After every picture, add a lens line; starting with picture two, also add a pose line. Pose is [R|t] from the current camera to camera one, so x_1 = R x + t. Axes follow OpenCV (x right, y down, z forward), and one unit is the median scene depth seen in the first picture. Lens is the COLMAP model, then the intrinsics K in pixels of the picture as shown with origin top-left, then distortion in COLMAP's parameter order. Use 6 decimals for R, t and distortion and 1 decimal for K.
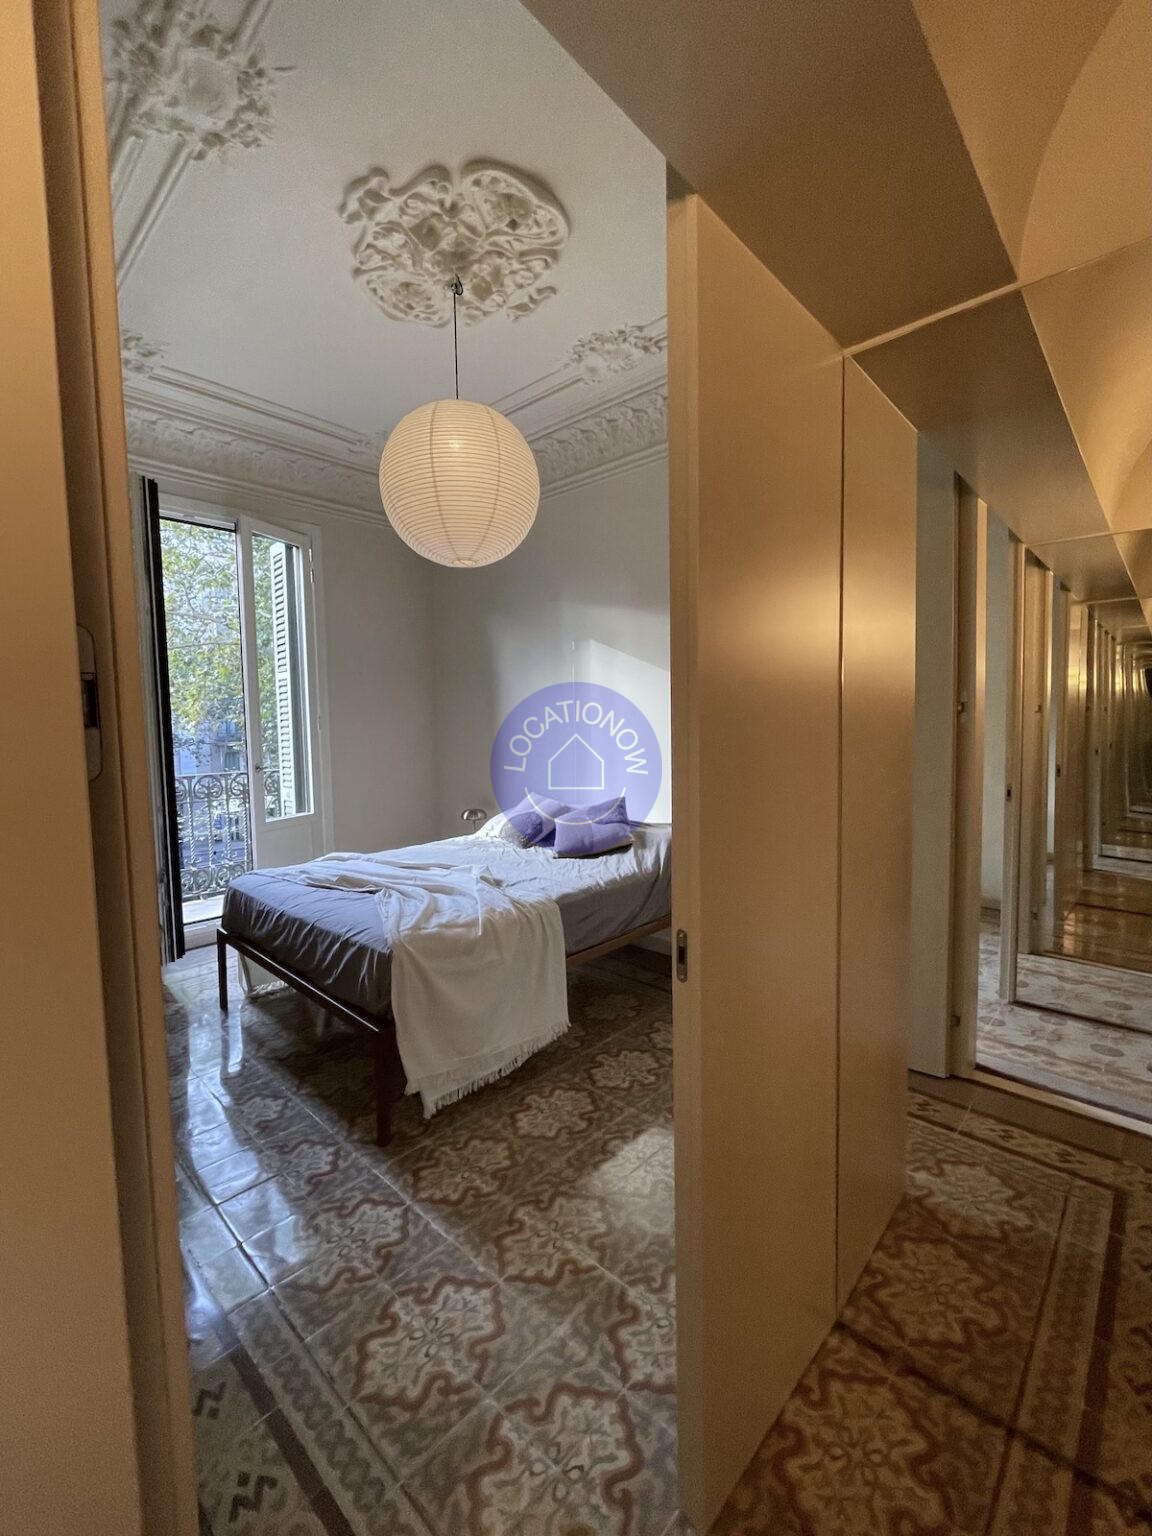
lens RADIAL K [[648.0, 0, 567.9], [0, 648.0, 759.6], [0, 0, 1]] dist [0.019412, 0.000460]
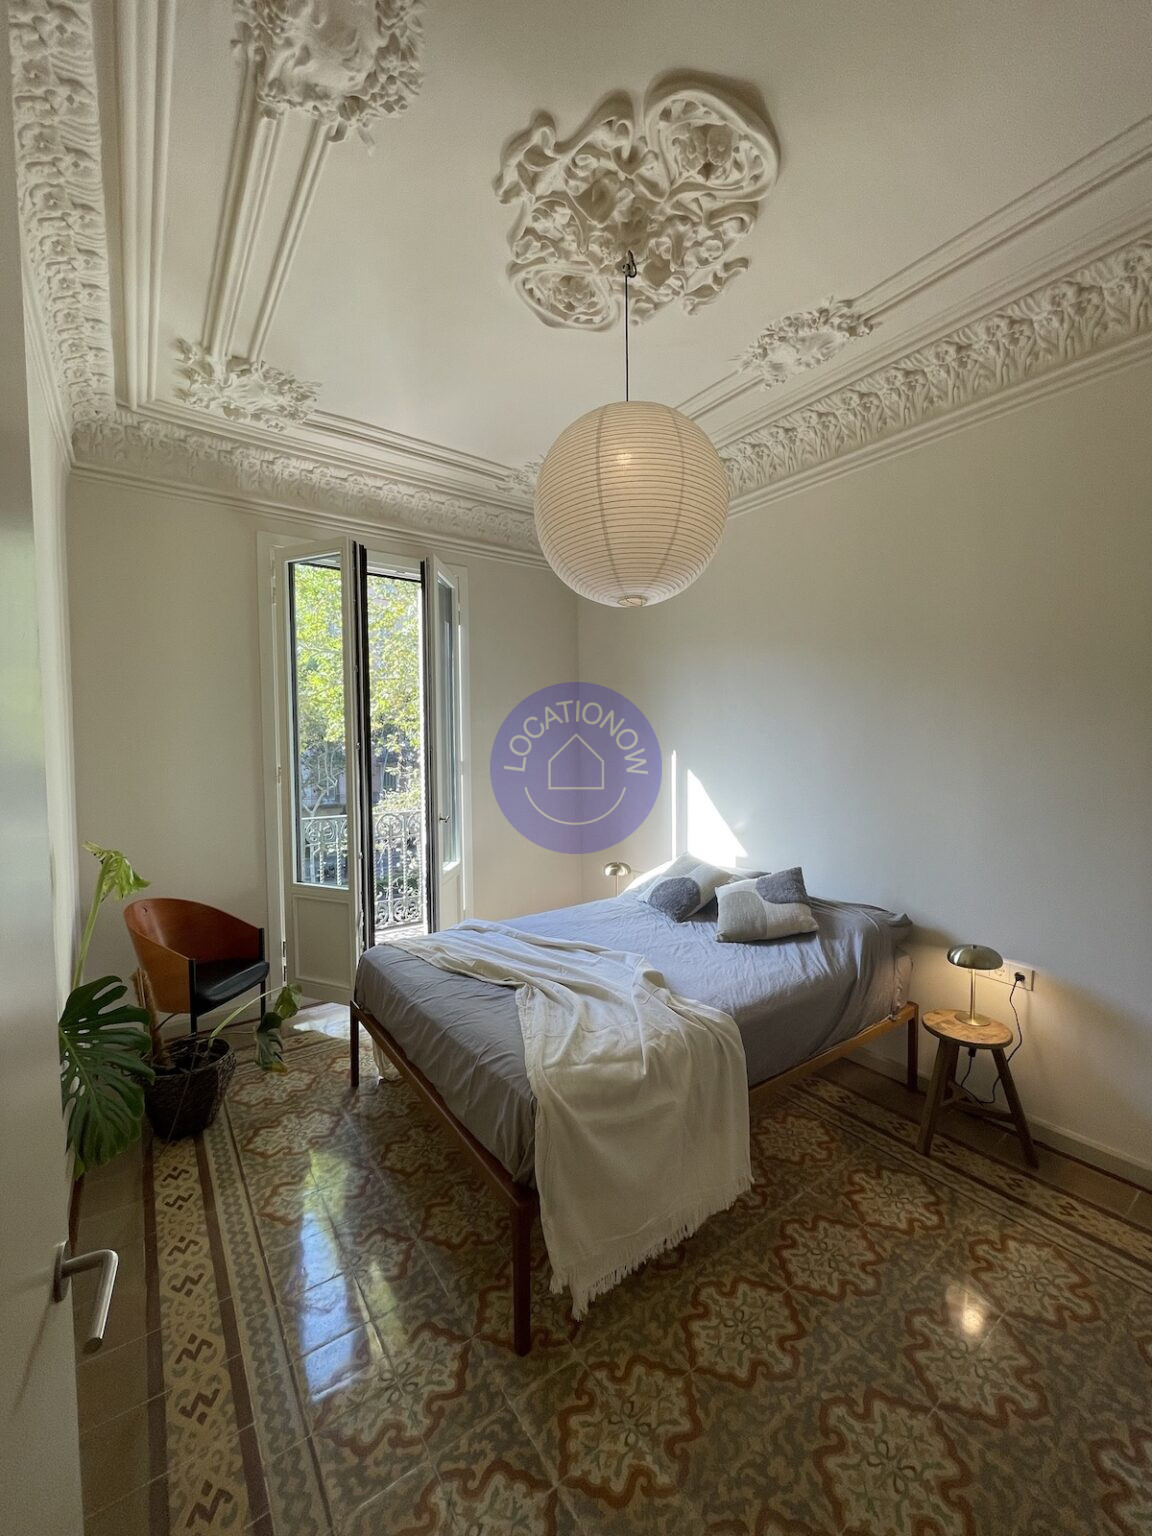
lens RADIAL K [[615.1, 0, 580.2], [0, 615.1, 766.4], [0, 0, 1]] dist [0.018478, -0.000011]
pose [[0.983649, 0.014246, -0.179531, -0.081304], [-0.018291, 0.999614, -0.020894, -0.081163], [0.179164, 0.023836, 0.983530, 0.238216]]
